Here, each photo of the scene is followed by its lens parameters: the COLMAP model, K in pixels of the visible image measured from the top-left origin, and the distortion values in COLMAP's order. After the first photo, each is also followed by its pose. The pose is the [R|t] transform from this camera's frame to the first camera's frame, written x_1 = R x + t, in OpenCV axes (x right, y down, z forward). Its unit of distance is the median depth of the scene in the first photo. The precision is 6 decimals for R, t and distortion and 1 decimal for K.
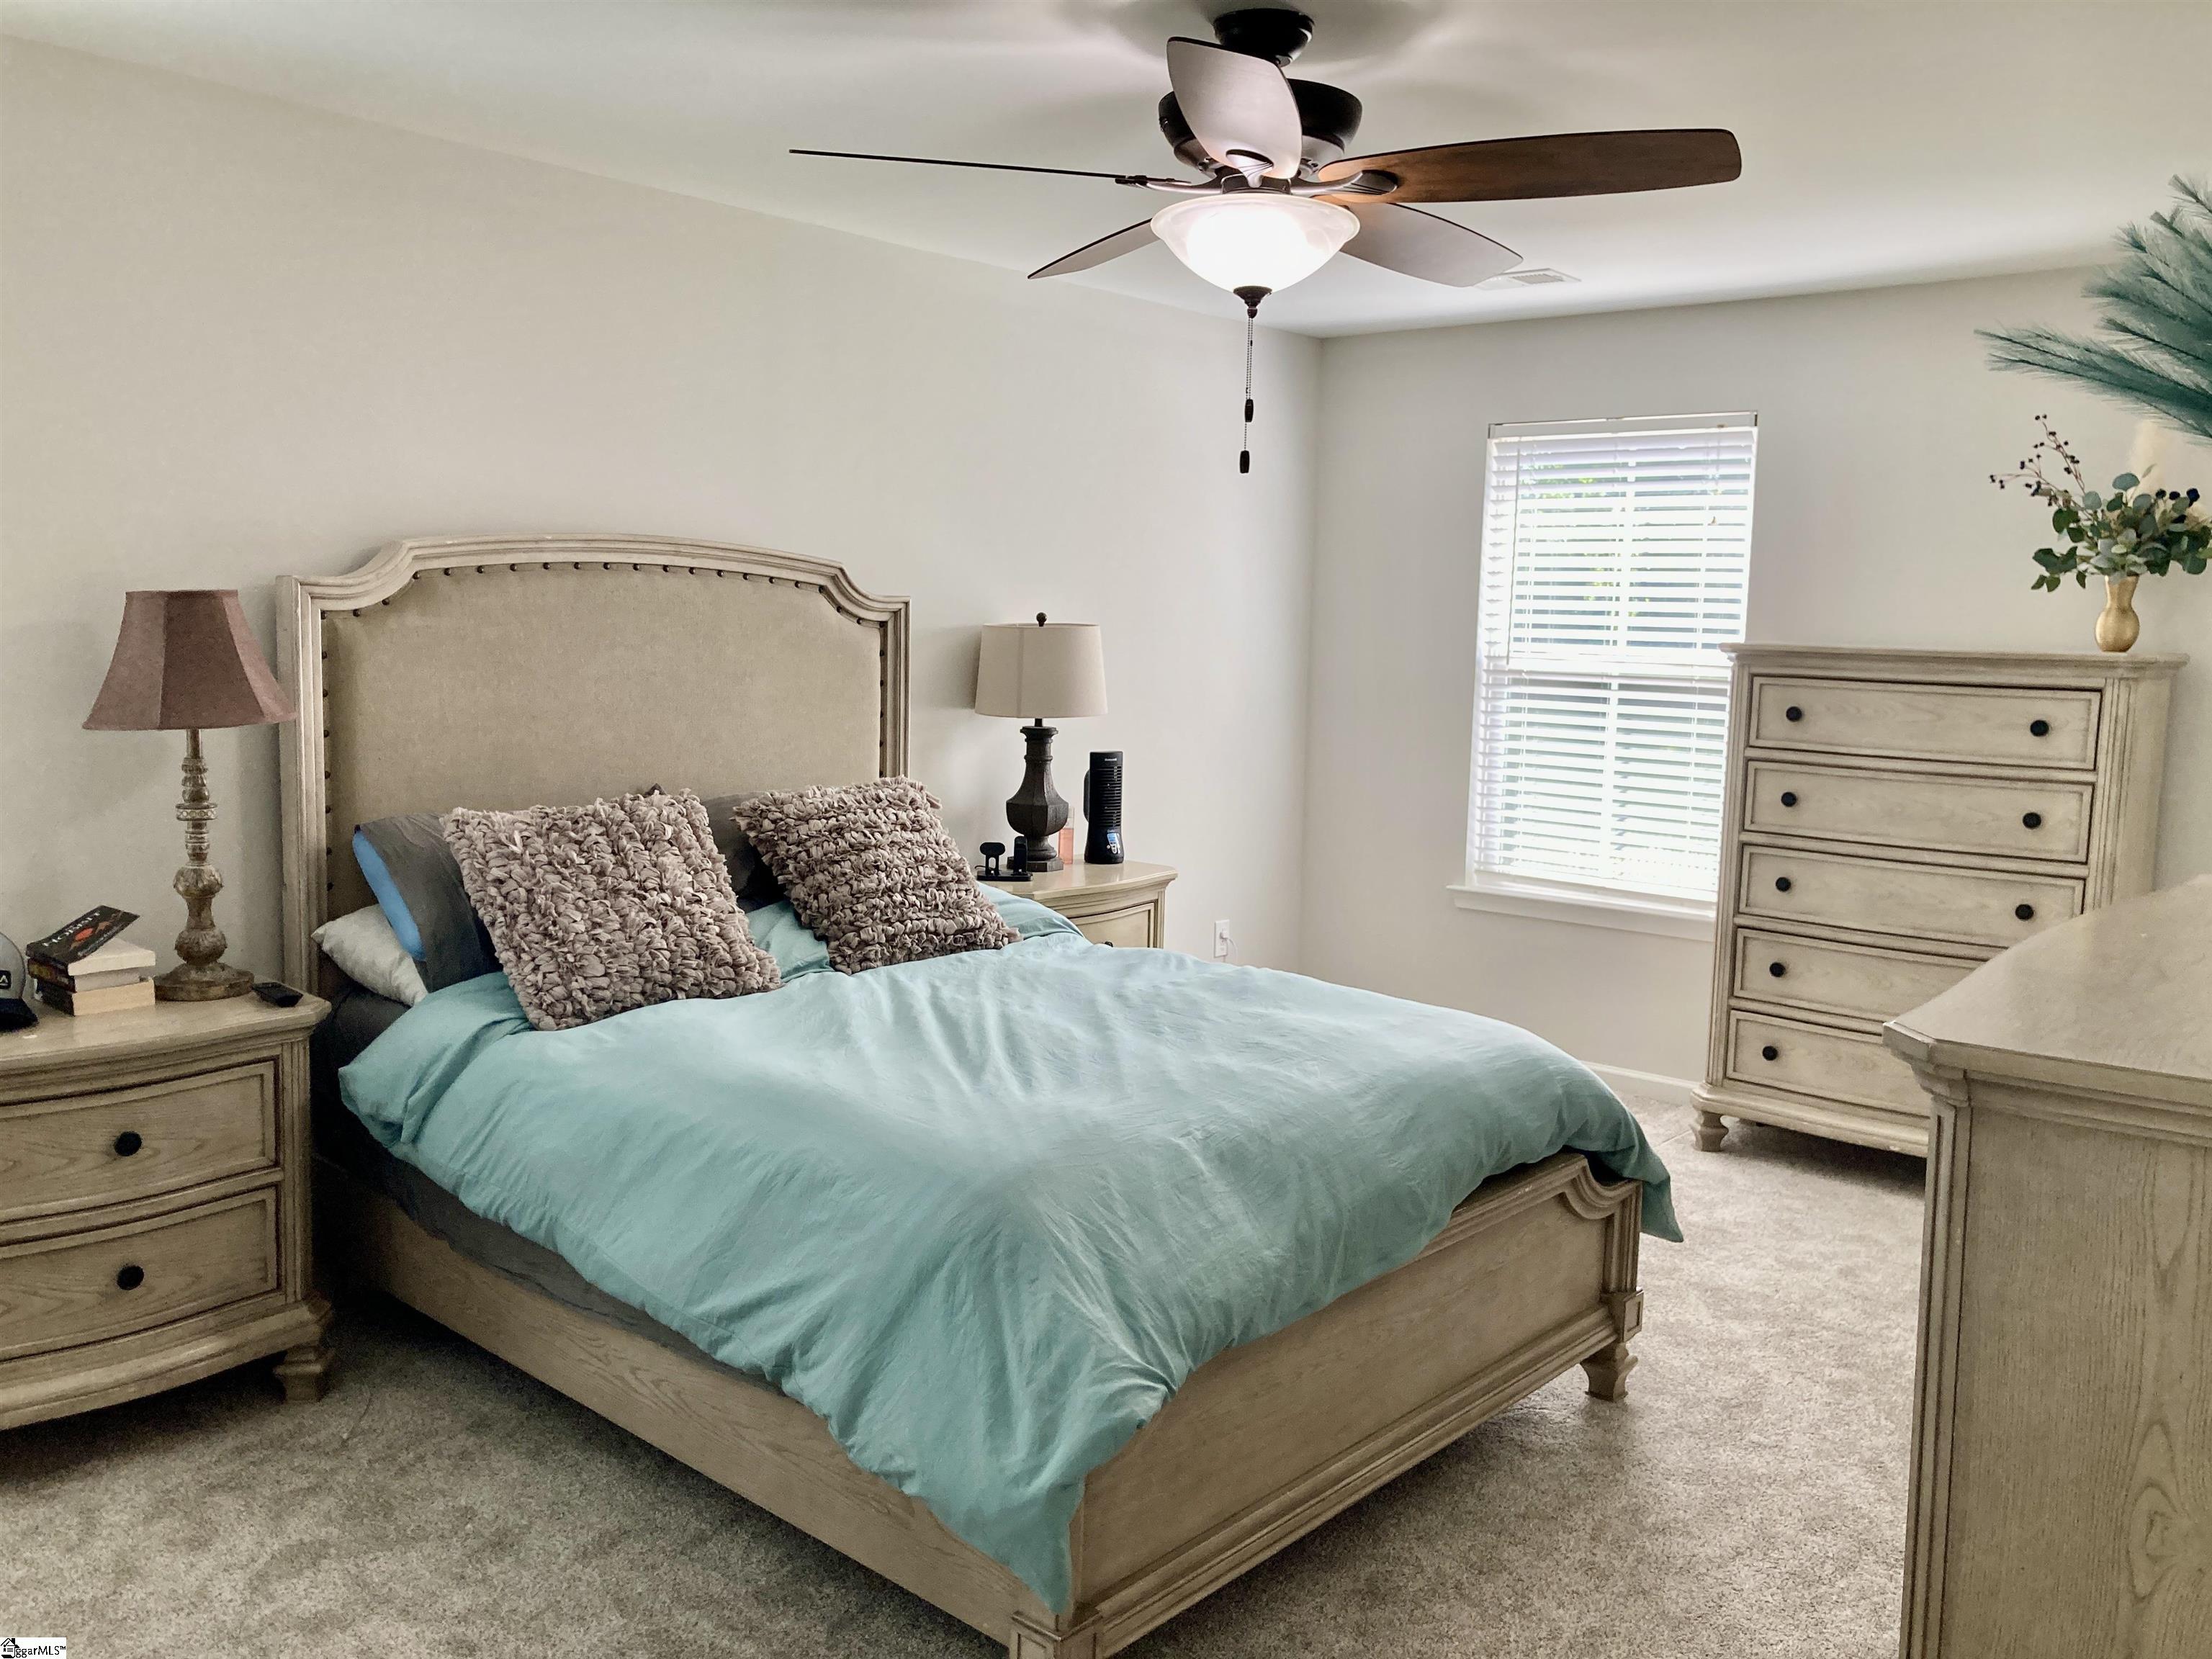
lens RADIAL K [[1807.6, 0, 1098.3], [0, 1807.6, 817.5], [0, 0, 1]] dist [0.002158, -0.011054]
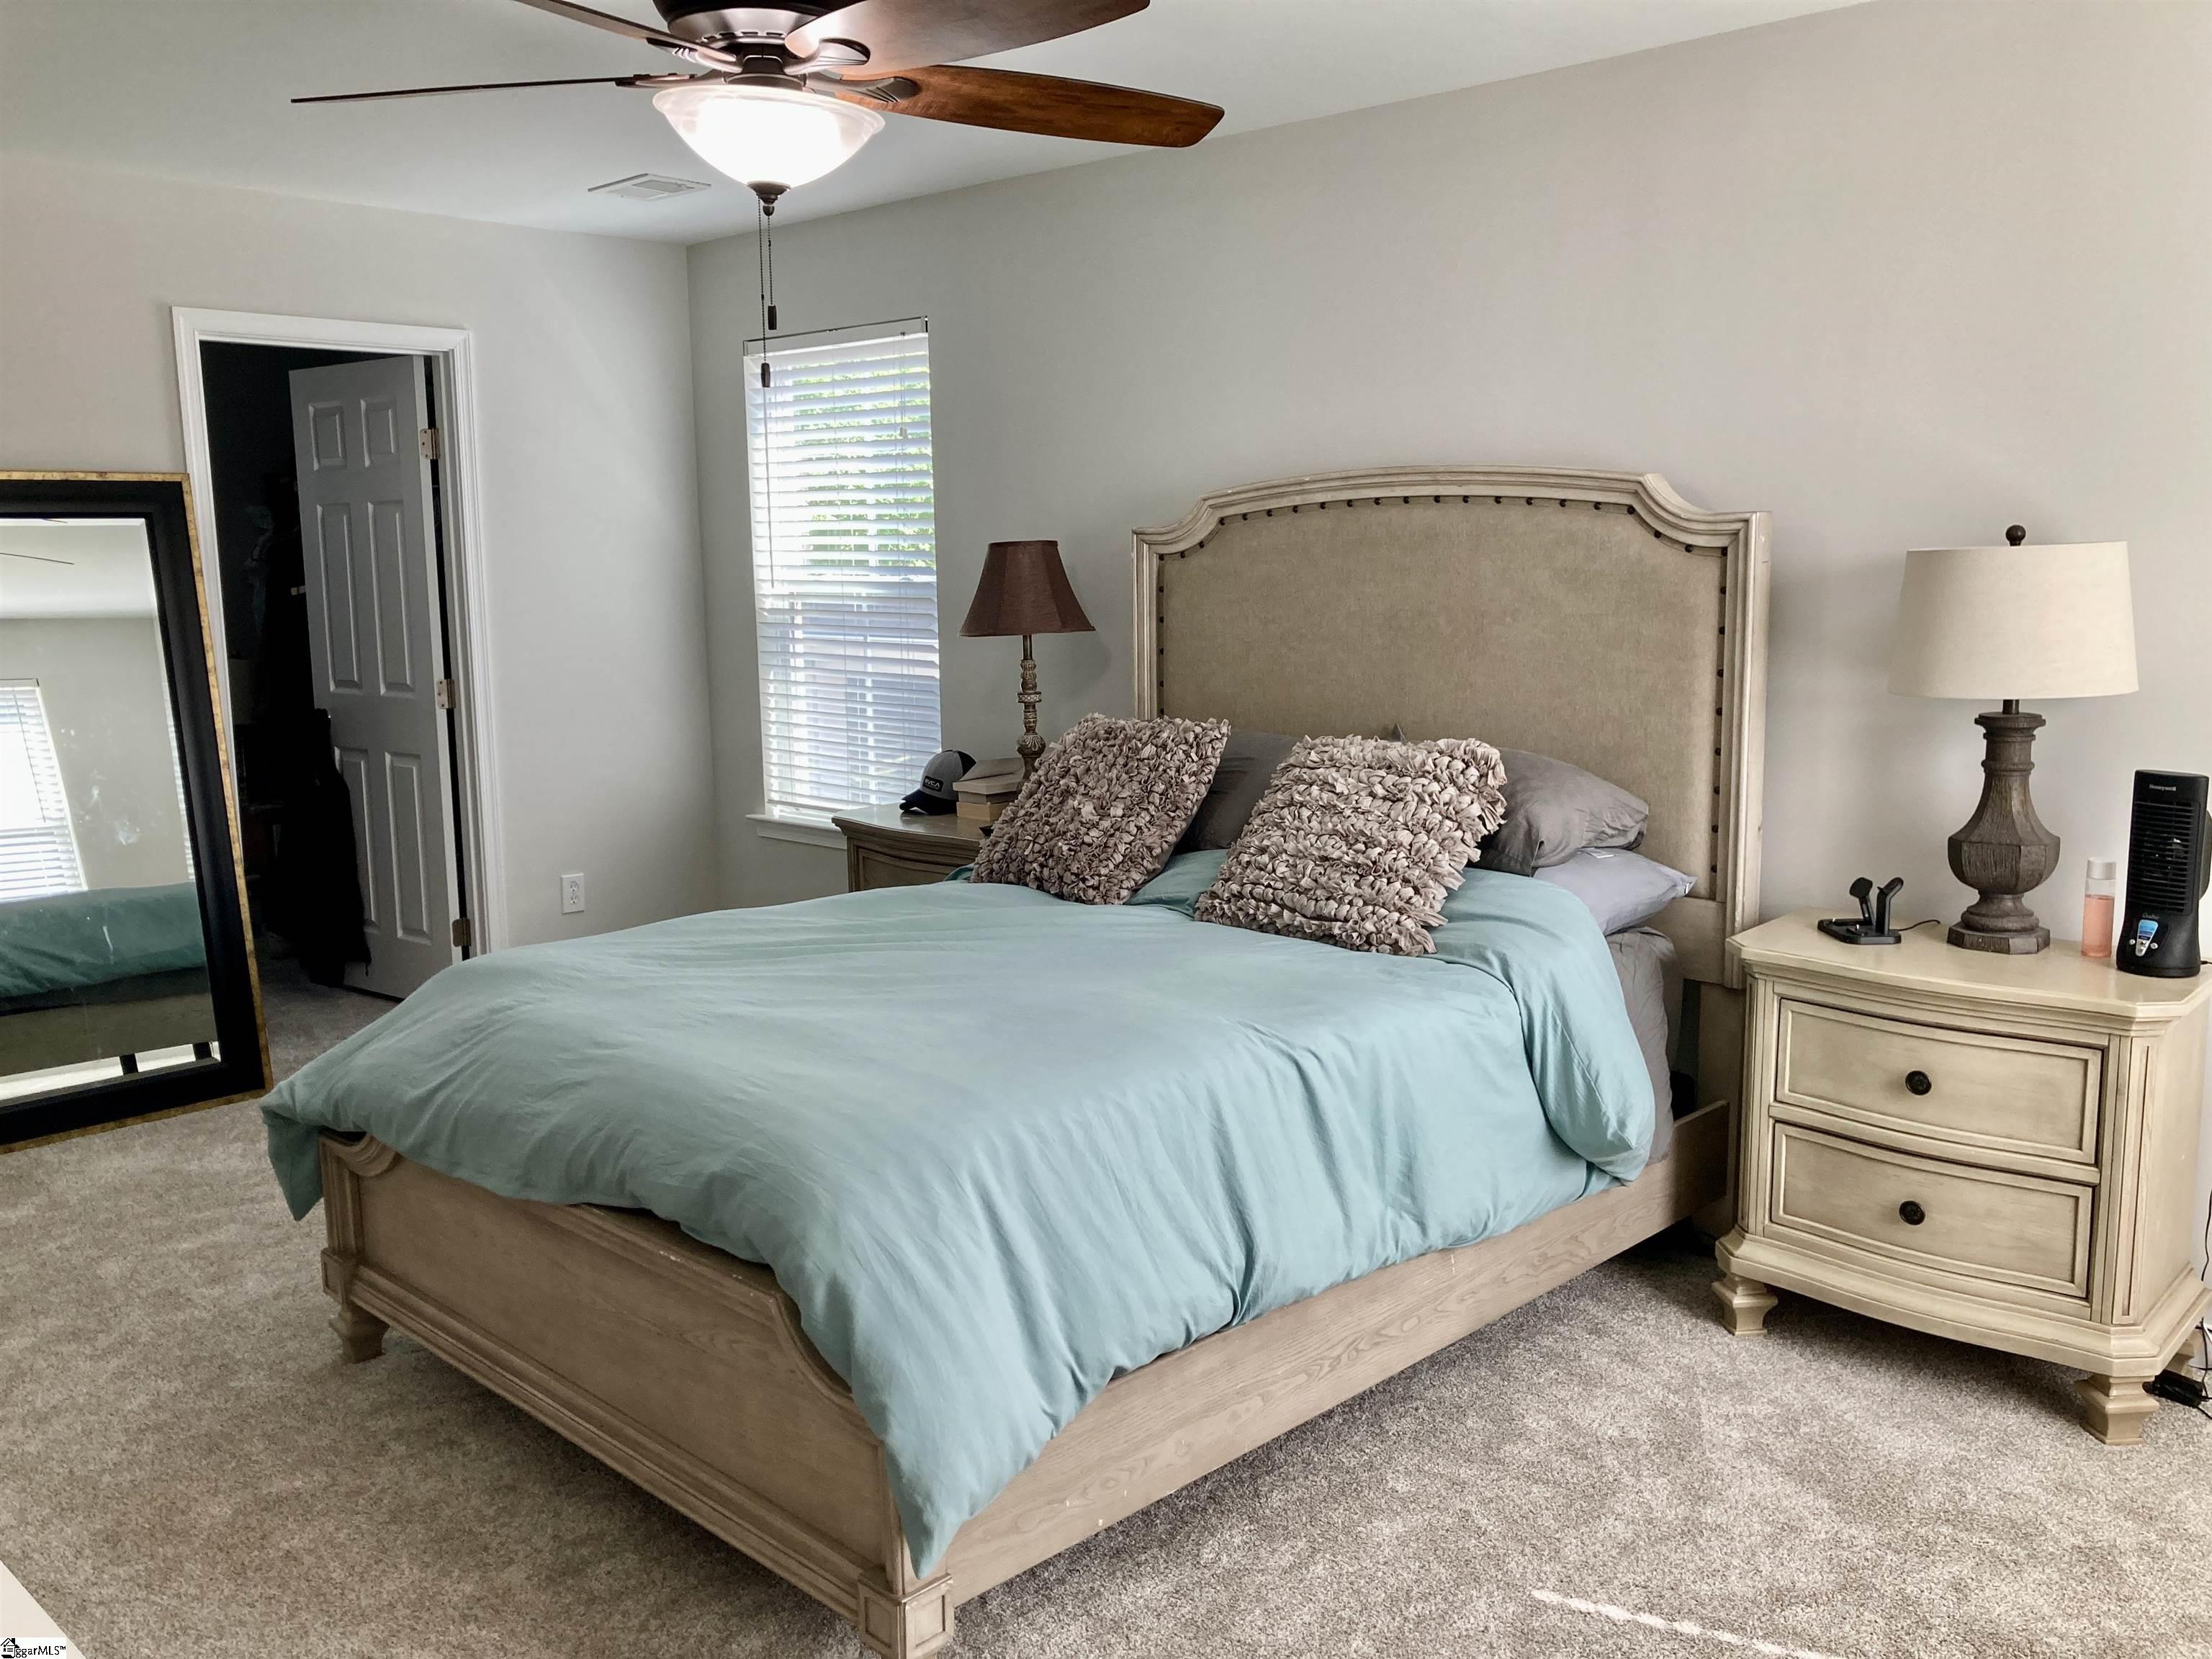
lens RADIAL K [[1807.6, 0, 1098.3], [0, 1807.6, 817.5], [0, 0, 1]] dist [0.002158, -0.011054]
pose [[-0.044401, 0.127279, -0.990873, 0.826201], [-0.099852, 0.986319, 0.131168, -0.090676], [0.994011, 0.104765, -0.031084, 0.989087]]
